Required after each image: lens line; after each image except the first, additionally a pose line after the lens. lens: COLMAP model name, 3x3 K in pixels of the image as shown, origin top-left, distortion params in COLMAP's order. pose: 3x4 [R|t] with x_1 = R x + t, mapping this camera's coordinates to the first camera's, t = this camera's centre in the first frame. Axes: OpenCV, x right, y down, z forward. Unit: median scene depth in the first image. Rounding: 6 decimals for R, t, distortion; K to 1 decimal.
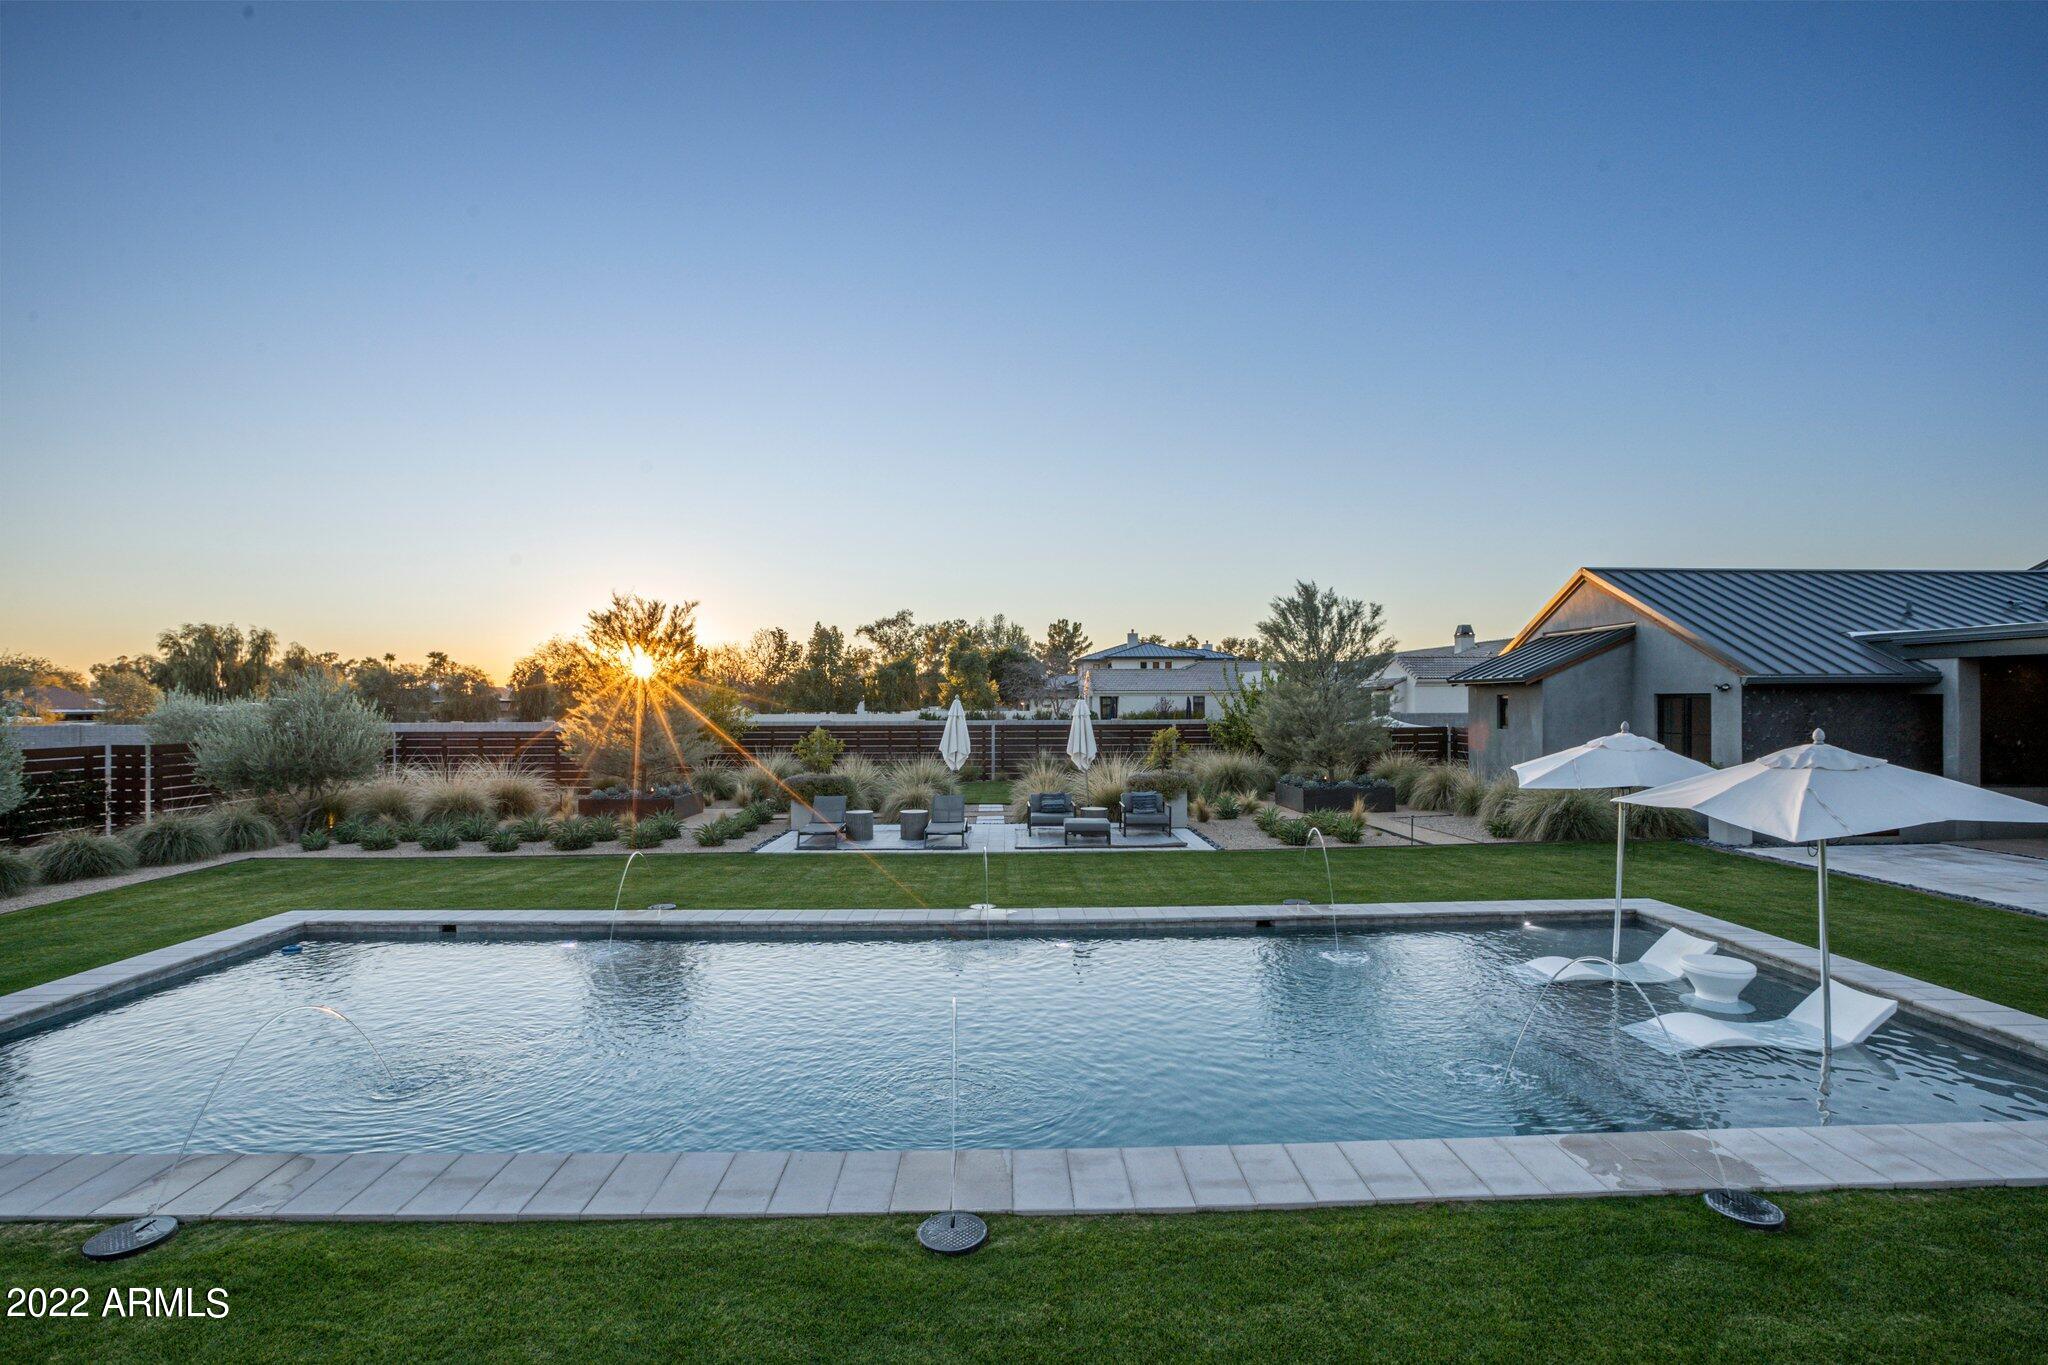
lens RADIAL K [[940.6, 0, 1031.2], [0, 940.6, 710.9], [0, 0, 1]] dist [-0.052420, 0.018986]
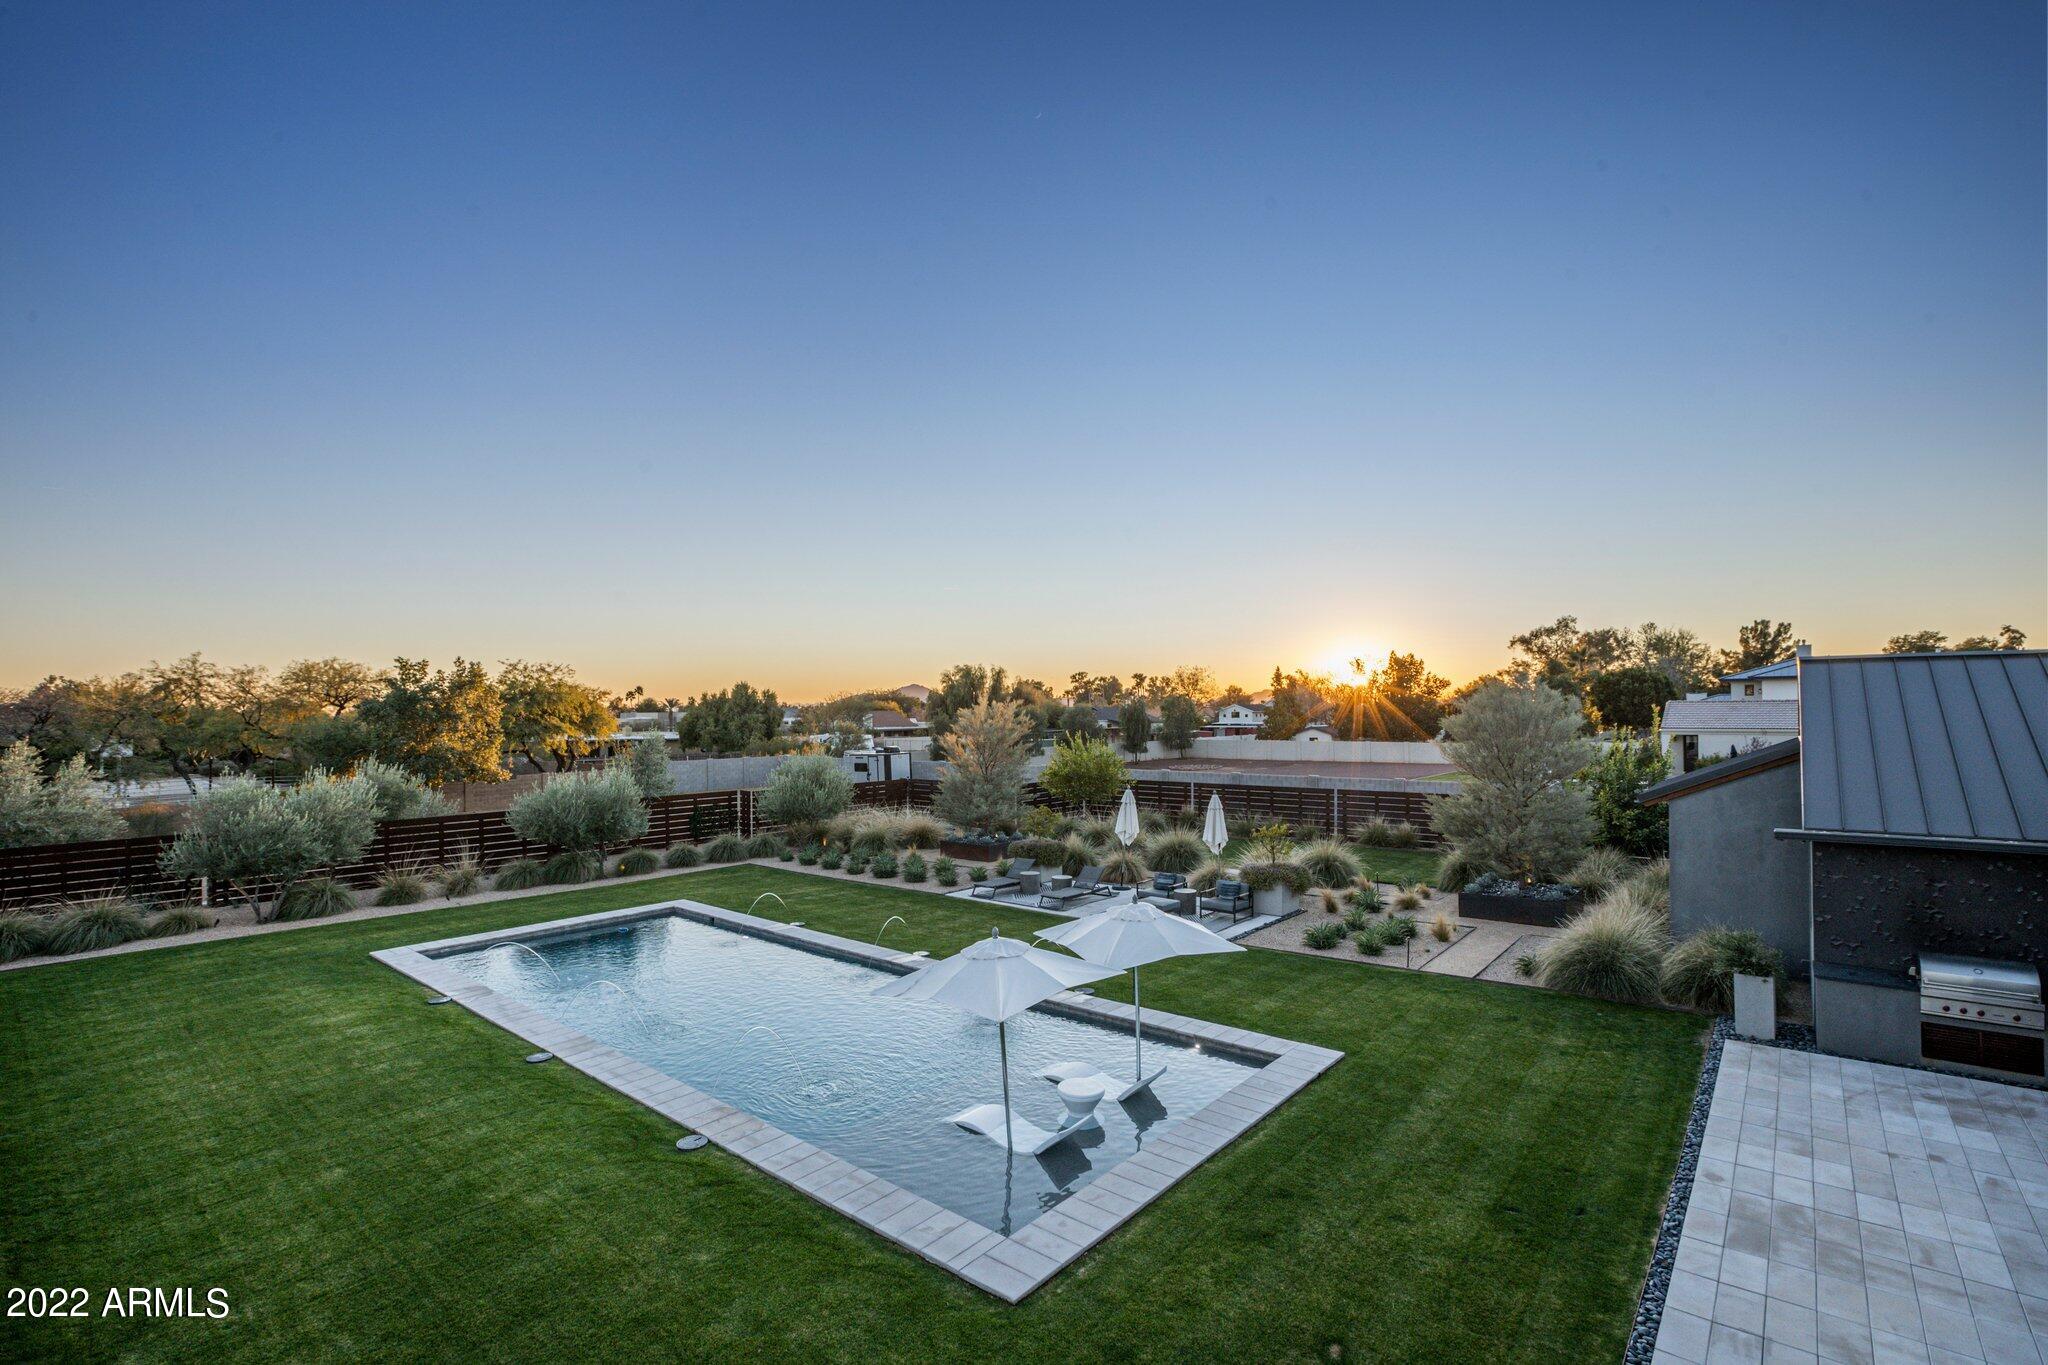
lens RADIAL K [[940.6, 0, 1031.2], [0, 940.6, 710.9], [0, 0, 1]] dist [-0.052420, 0.018986]
pose [[0.752280, -0.001887, -0.658841, 0.105860], [-0.002508, 0.999980, -0.005727, -0.017773], [0.658839, 0.005961, 0.752261, -0.005233]]
